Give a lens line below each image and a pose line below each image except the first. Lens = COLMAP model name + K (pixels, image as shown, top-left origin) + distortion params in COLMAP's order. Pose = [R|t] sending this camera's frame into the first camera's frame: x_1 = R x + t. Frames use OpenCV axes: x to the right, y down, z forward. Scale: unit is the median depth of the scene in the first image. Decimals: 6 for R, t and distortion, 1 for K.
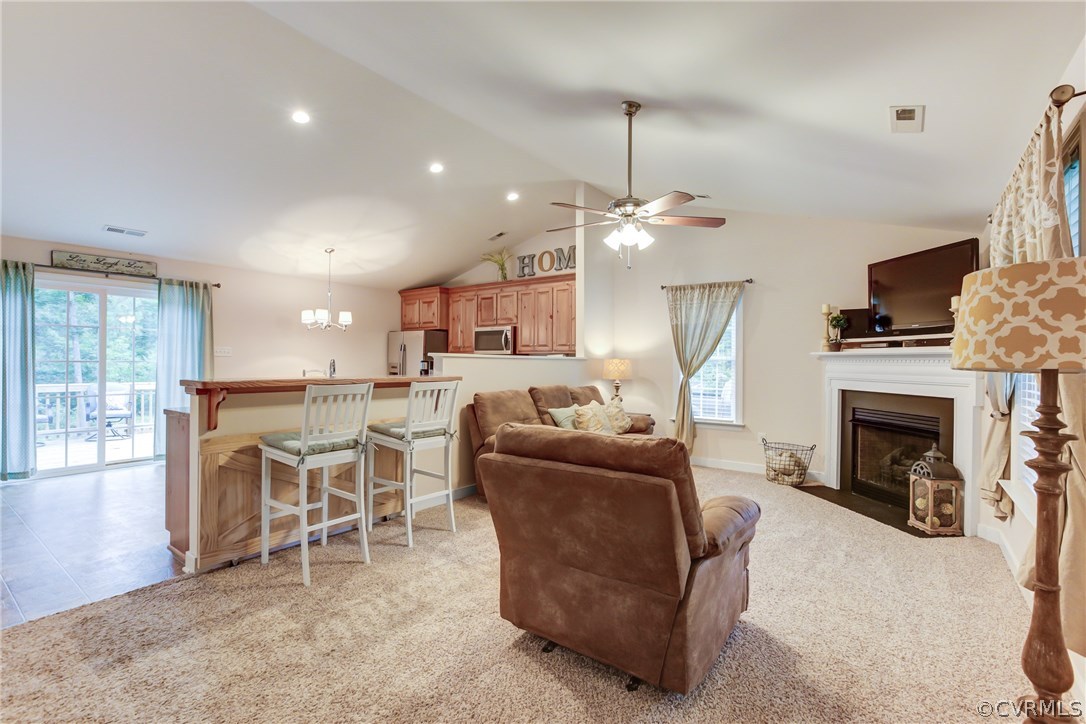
lens RADIAL K [[500.7, 0, 540.6], [0, 500.7, 357.7], [0, 0, 1]] dist [-0.024895, 0.014368]
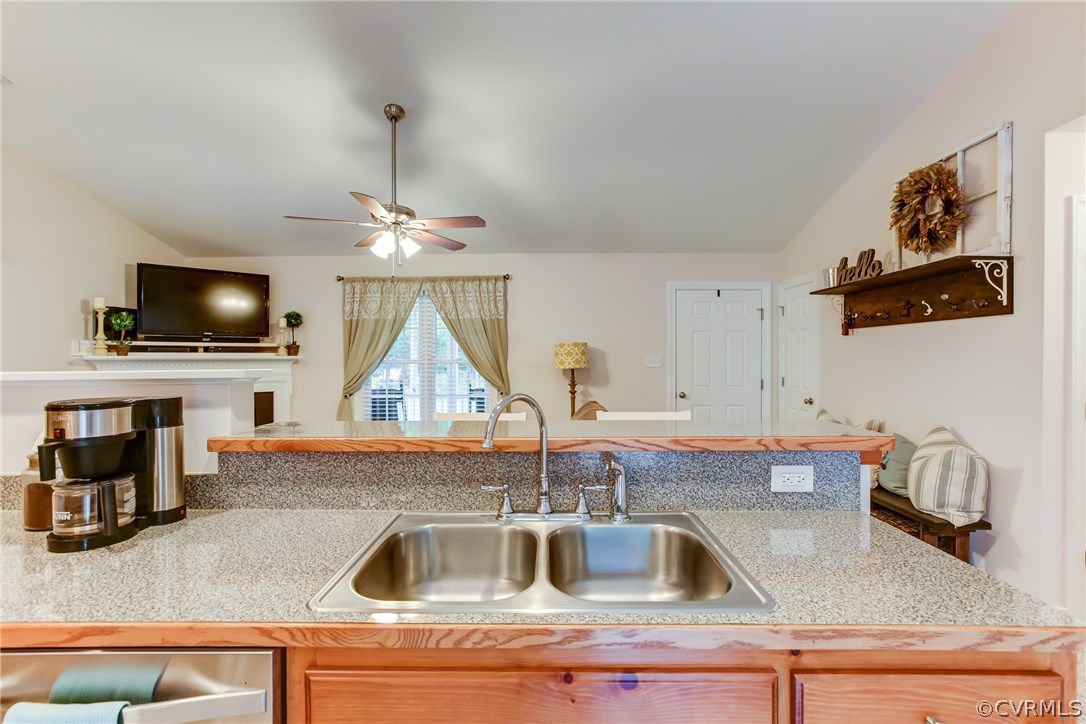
lens RADIAL K [[500.7, 0, 541.8], [0, 500.7, 356.7], [0, 0, 1]] dist [-0.024895, 0.014368]
pose [[-0.584517, -0.007483, 0.811347, -0.435769], [-0.006485, 0.999969, 0.004551, -0.015125], [-0.811355, -0.002602, -0.584548, 0.740518]]
